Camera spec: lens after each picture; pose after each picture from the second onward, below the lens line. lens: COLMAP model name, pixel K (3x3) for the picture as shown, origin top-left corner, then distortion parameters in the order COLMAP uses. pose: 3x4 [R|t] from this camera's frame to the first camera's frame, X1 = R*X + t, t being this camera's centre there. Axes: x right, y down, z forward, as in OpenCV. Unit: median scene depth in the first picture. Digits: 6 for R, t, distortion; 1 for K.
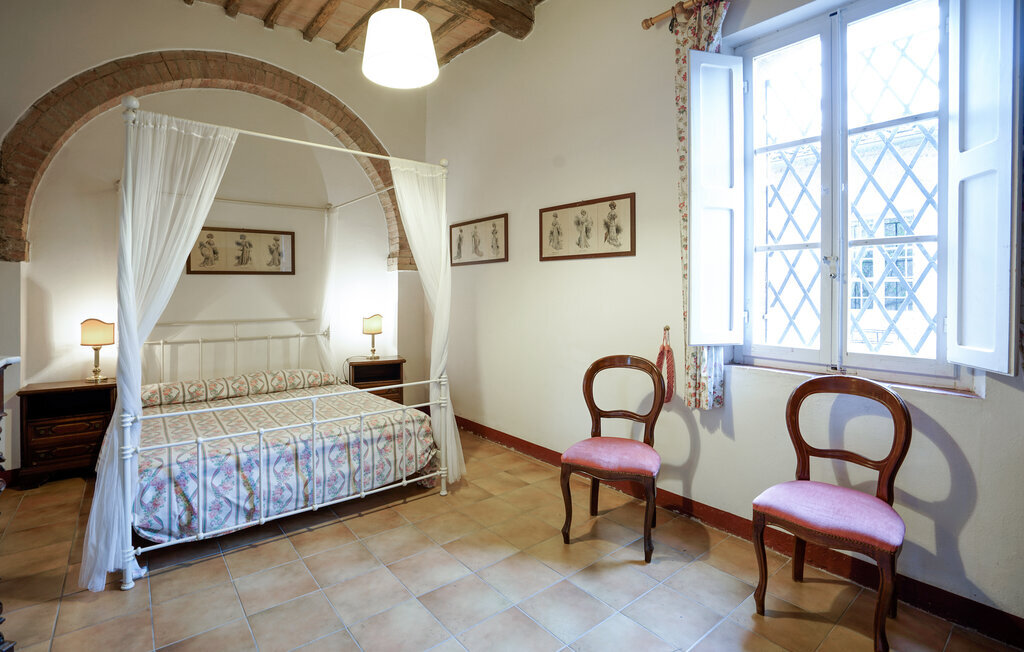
lens RADIAL K [[488.2, 0, 508.5], [0, 488.2, 292.5], [0, 0, 1]] dist [-0.018395, 0.007639]
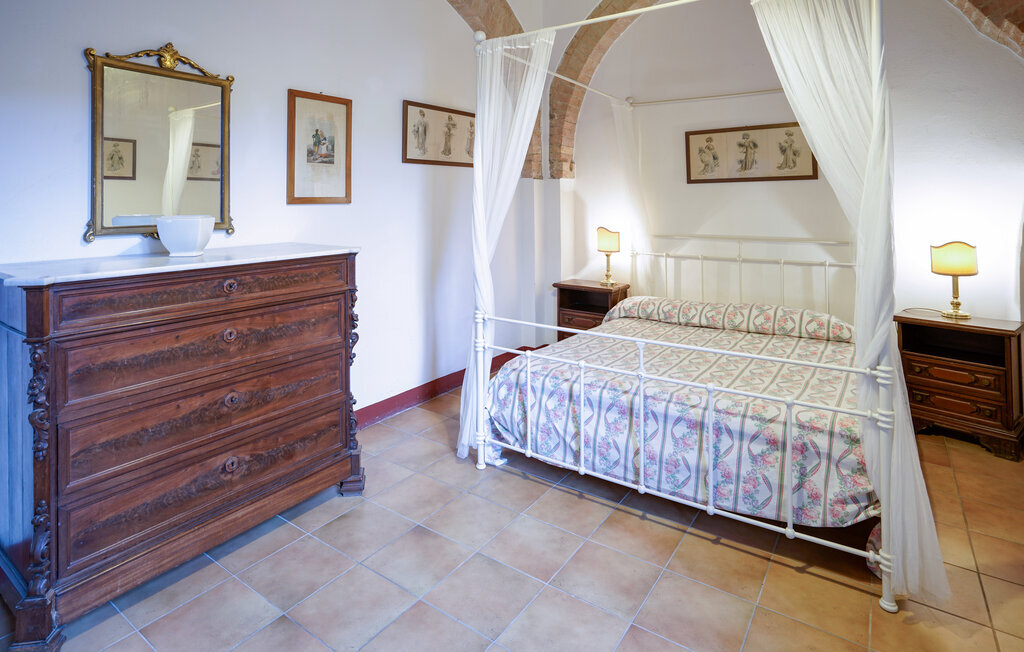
lens RADIAL K [[546.1, 0, 487.4], [0, 546.1, 186.5], [0, 0, 1]] dist [-0.023304, 0.006606]
pose [[0.277224, -0.031731, -0.960281, 0.318327], [-0.003180, 0.999419, -0.033942, 0.005132], [0.960800, 0.012463, 0.276962, 0.484187]]
